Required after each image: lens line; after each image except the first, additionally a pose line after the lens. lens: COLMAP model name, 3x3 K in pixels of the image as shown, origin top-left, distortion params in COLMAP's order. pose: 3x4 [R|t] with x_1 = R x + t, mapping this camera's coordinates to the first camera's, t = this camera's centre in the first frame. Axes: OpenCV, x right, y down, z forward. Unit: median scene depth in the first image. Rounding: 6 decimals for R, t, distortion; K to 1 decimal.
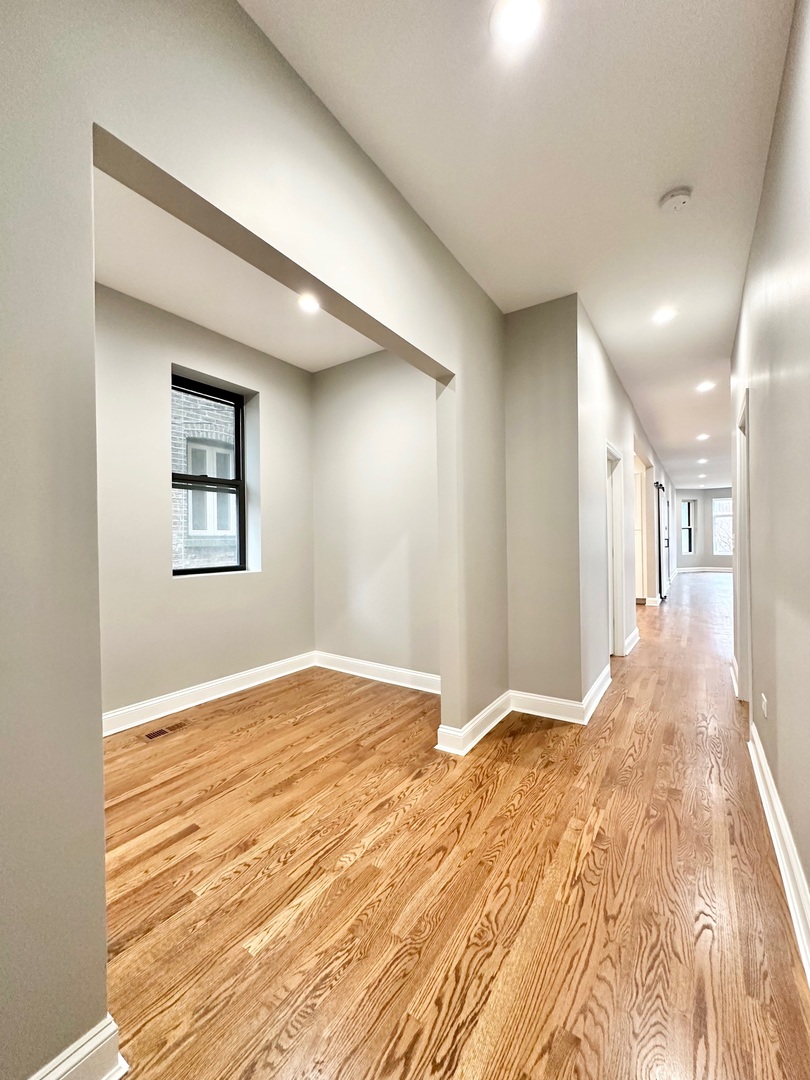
lens RADIAL K [[432.5, 0, 401.3], [0, 432.5, 540.1], [0, 0, 1]] dist [-0.004443, -0.000147]
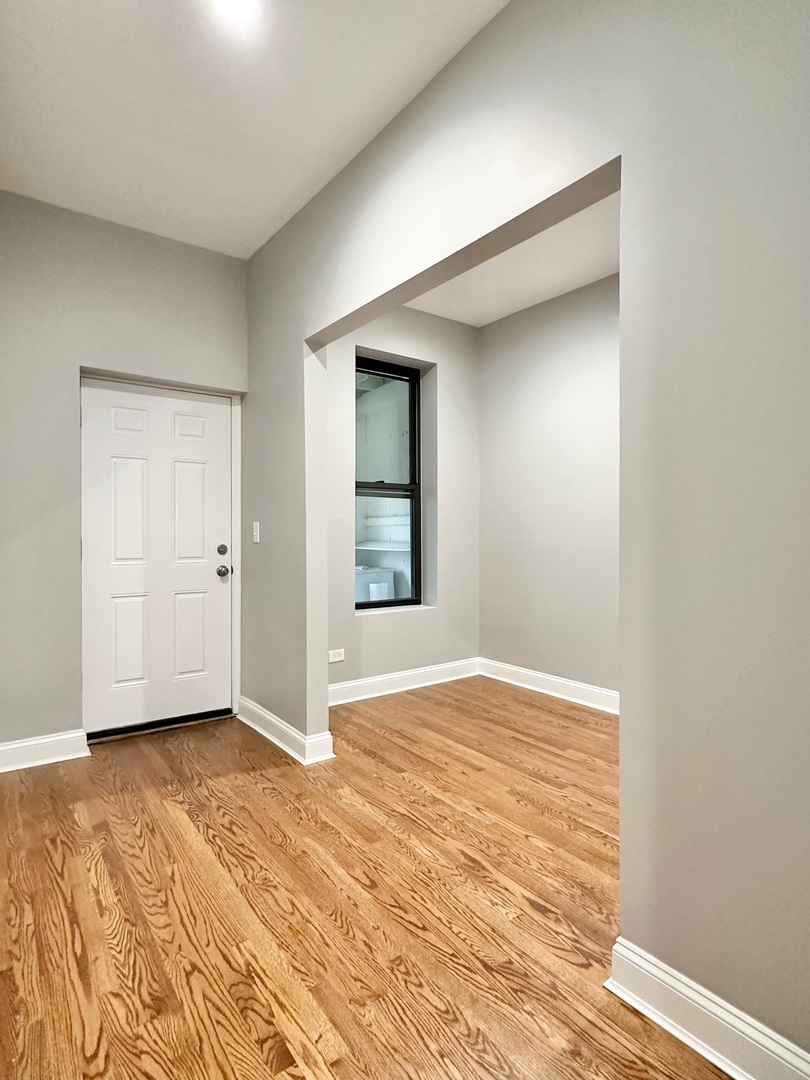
lens RADIAL K [[575.2, 0, 402.9], [0, 575.2, 537.9], [0, 0, 1]] dist [-0.008277, 0.000420]
pose [[-0.341435, 0.020772, -0.939676, 1.264427], [0.007330, 0.999784, 0.019437, 0.011158], [0.939877, -0.000252, -0.341513, 1.623173]]
